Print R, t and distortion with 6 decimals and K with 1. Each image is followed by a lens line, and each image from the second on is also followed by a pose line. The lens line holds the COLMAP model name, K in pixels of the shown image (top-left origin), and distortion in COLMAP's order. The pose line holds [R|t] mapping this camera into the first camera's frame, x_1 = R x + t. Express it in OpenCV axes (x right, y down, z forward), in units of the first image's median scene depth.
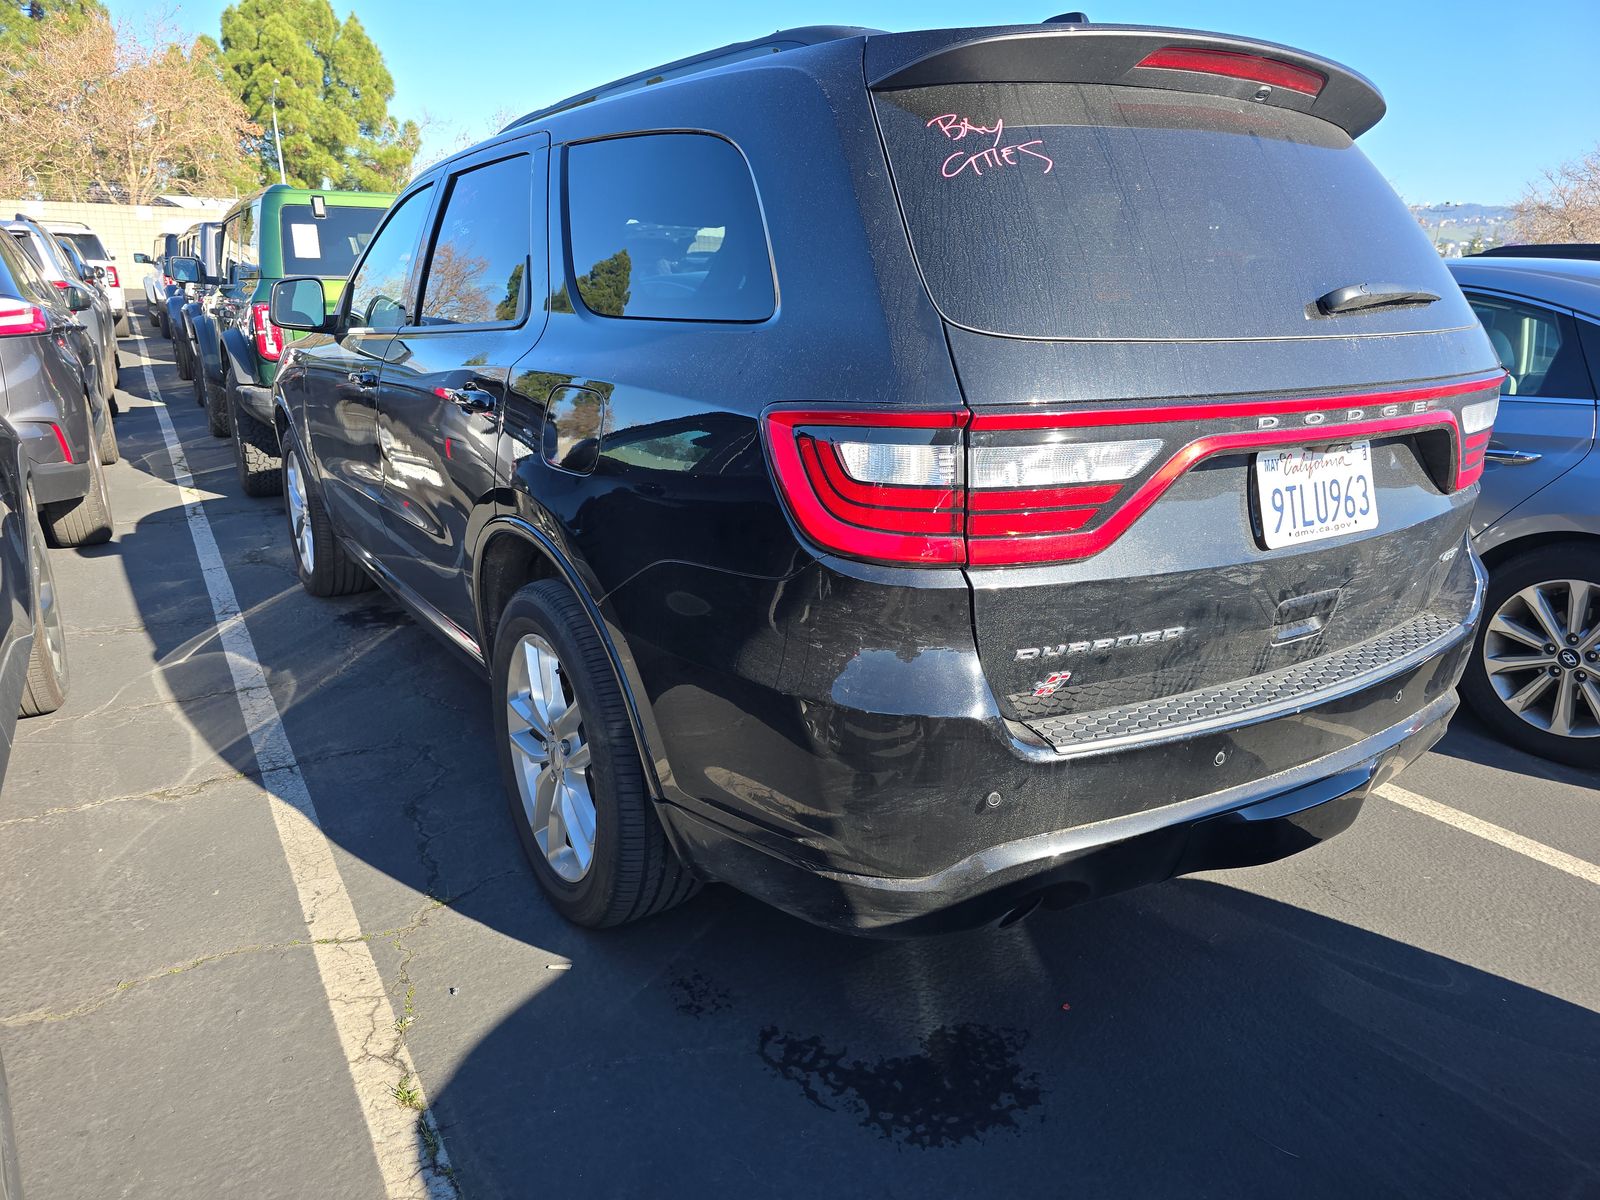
lens RADIAL K [[1093.9, 0, 800.0], [0, 1093.9, 600.0], [0, 0, 1]] dist [0.100811, -0.119880]
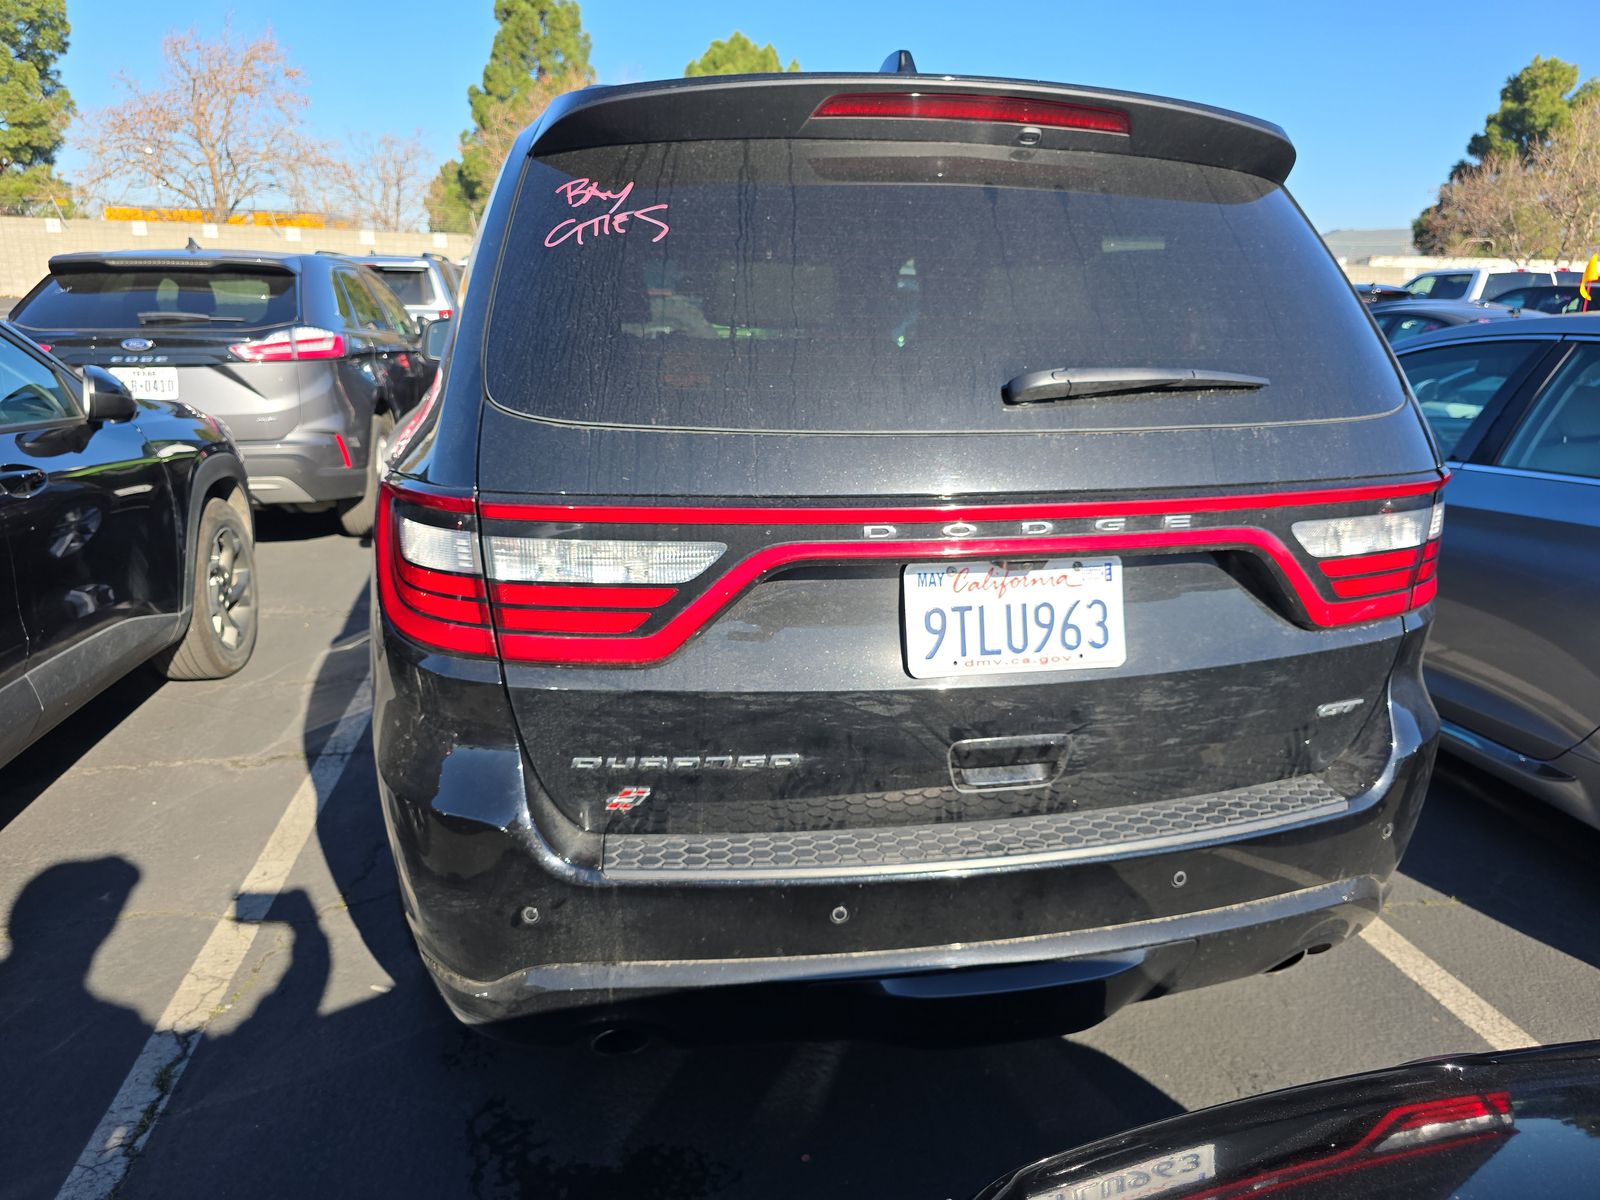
lens RADIAL K [[1093.9, 0, 800.0], [0, 1093.9, 600.0], [0, 0, 1]] dist [0.100811, -0.119880]
pose [[0.932739, 0.098326, -0.346887, 0.633083], [-0.104761, 0.994497, 0.000201, -0.097178], [0.344998, 0.036153, 0.937907, 0.185747]]
